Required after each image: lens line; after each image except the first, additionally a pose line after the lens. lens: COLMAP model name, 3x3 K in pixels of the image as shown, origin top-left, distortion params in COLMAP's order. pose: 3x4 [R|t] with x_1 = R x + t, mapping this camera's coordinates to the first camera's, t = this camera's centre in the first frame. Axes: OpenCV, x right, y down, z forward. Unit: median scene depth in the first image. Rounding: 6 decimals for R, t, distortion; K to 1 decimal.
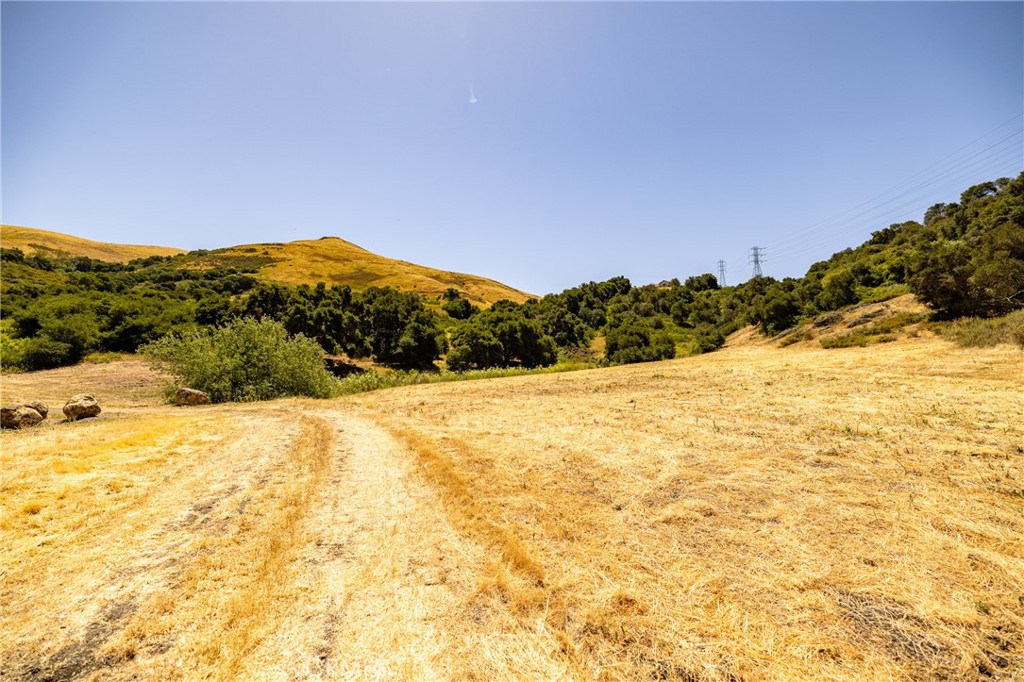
lens RADIAL K [[426.8, 0, 512.2], [0, 426.8, 341.2], [0, 0, 1]] dist [0.001437, -0.000227]
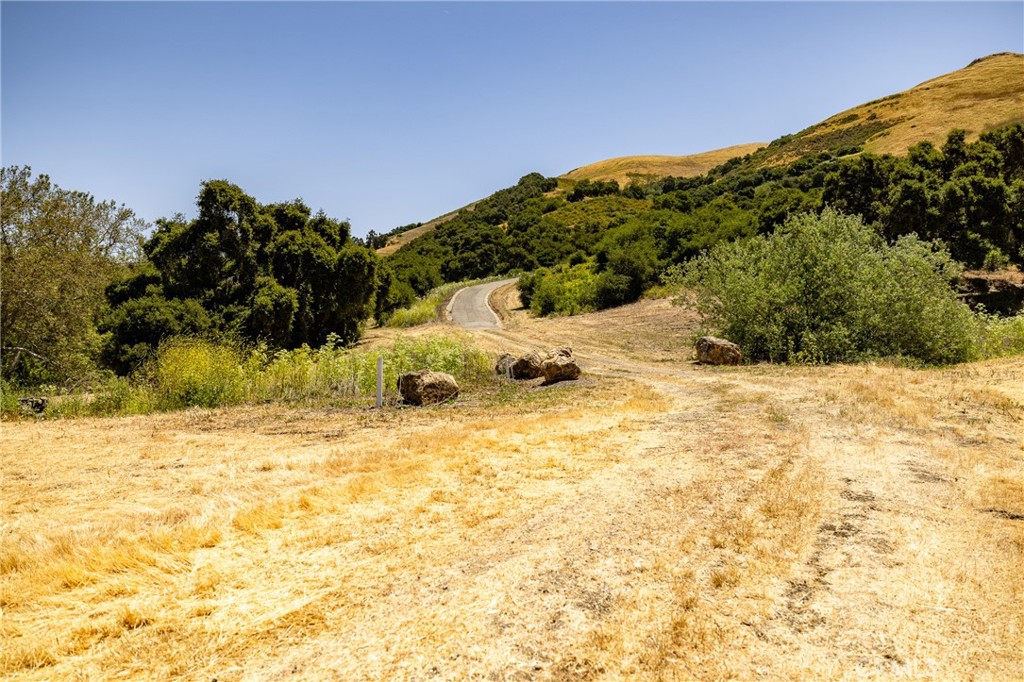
lens RADIAL K [[644.5, 0, 512.1], [0, 644.5, 338.9], [0, 0, 1]] dist [-0.003087, -0.000589]
pose [[0.501016, 0.028621, -0.864965, -0.036074], [0.081703, 0.993425, 0.080197, 0.005539], [0.861573, -0.110851, 0.495383, 0.121237]]
